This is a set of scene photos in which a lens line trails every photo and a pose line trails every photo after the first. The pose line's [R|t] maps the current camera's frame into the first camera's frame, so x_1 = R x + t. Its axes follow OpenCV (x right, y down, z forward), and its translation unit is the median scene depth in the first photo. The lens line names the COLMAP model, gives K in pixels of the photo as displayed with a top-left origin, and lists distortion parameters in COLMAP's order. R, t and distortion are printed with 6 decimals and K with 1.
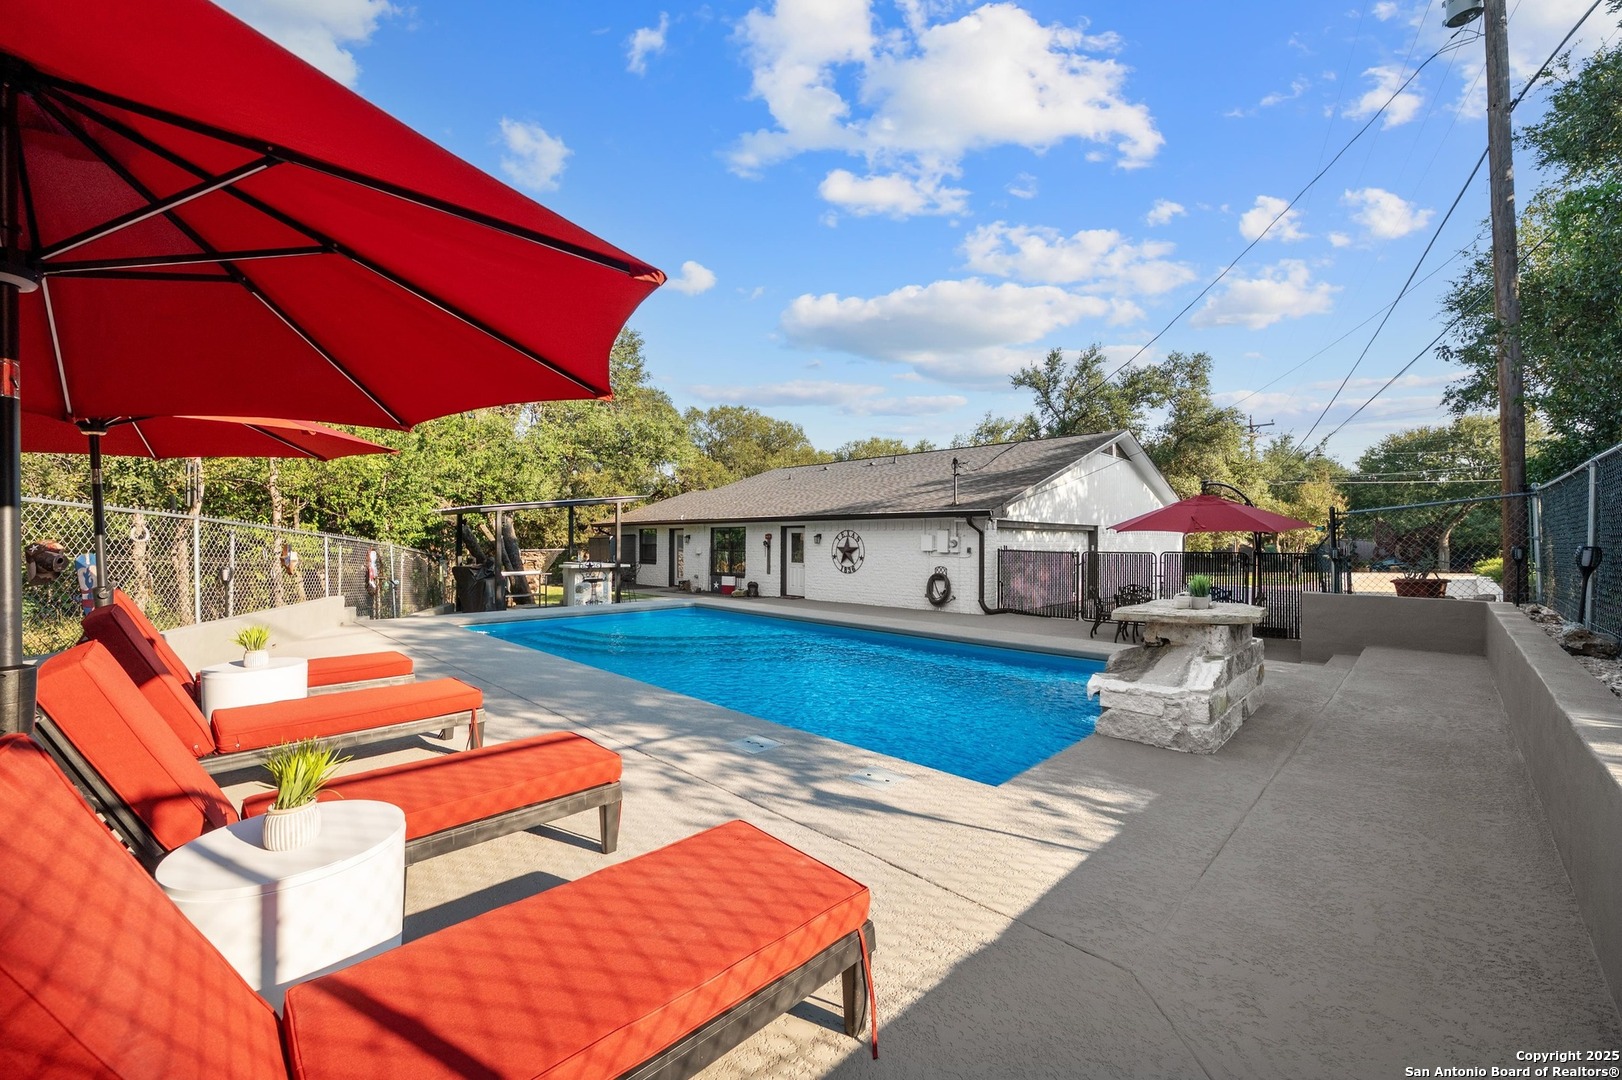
lens RADIAL K [[644.9, 0, 814.9], [0, 644.9, 538.1], [0, 0, 1]] dist [-0.008726, 0.000716]
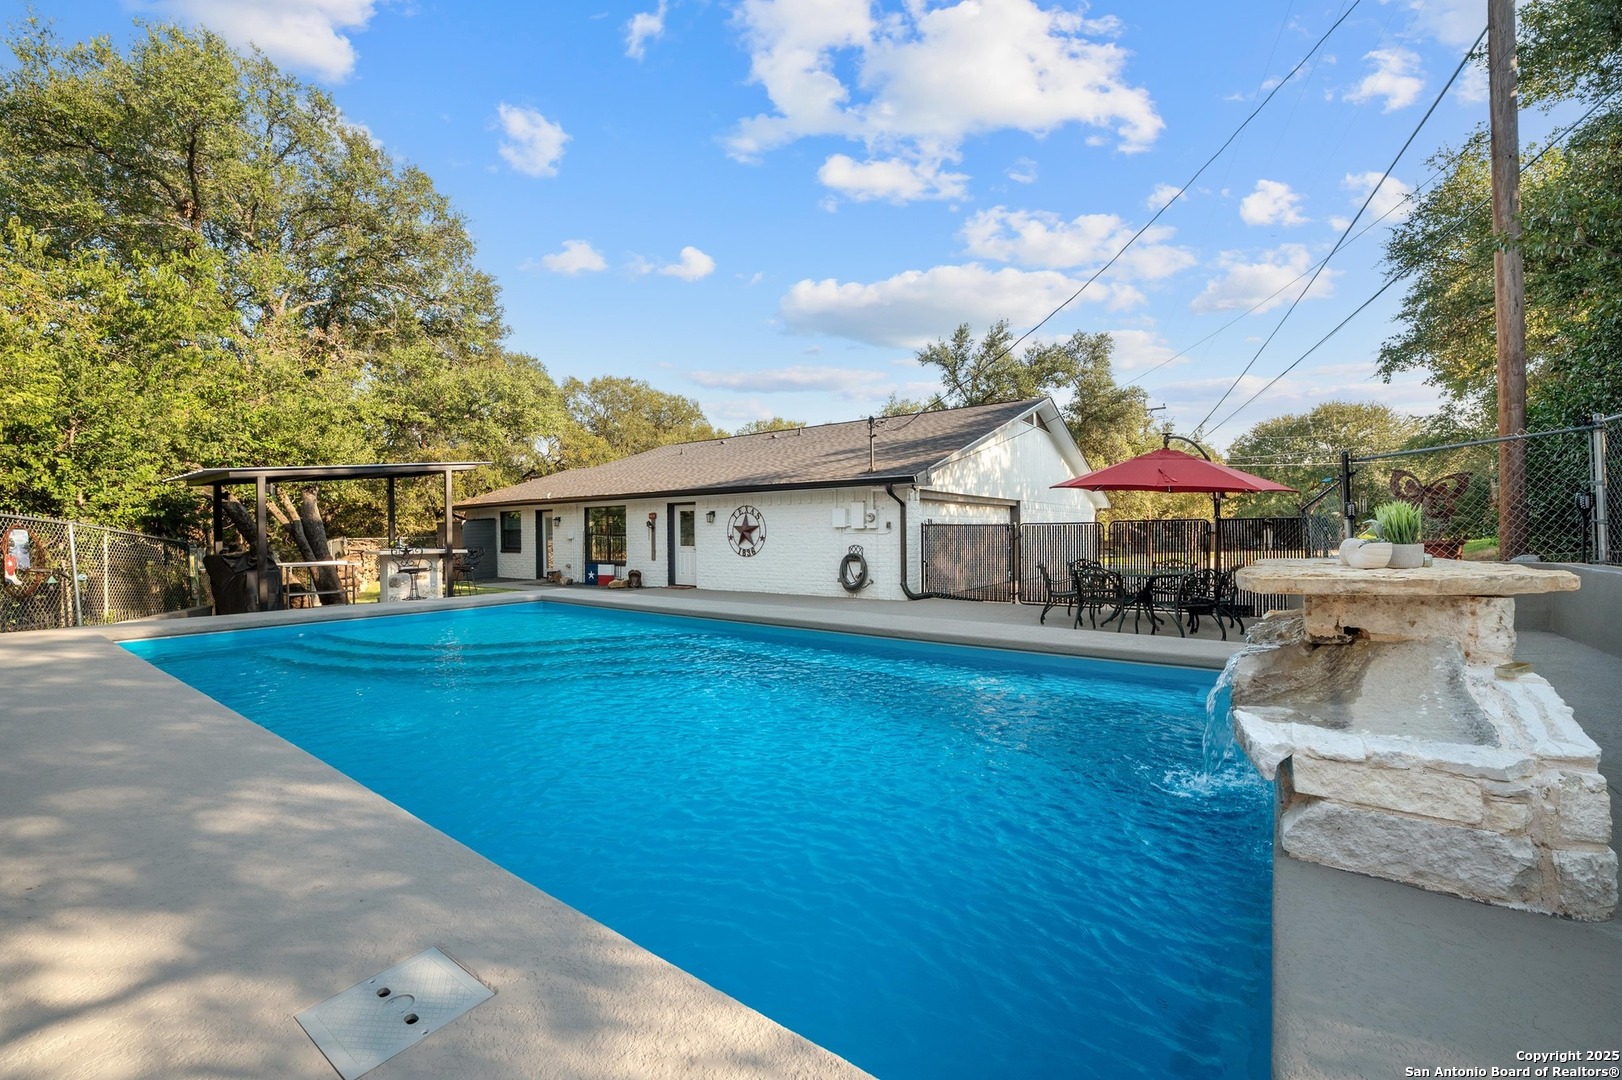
lens RADIAL K [[644.9, 0, 818.2], [0, 644.9, 534.7], [0, 0, 1]] dist [-0.008726, 0.000716]
pose [[0.988353, -0.013997, 0.151536, 0.015089], [0.012696, 0.999874, 0.009548, 0.018191], [-0.151651, -0.007513, 0.988406, 0.140575]]
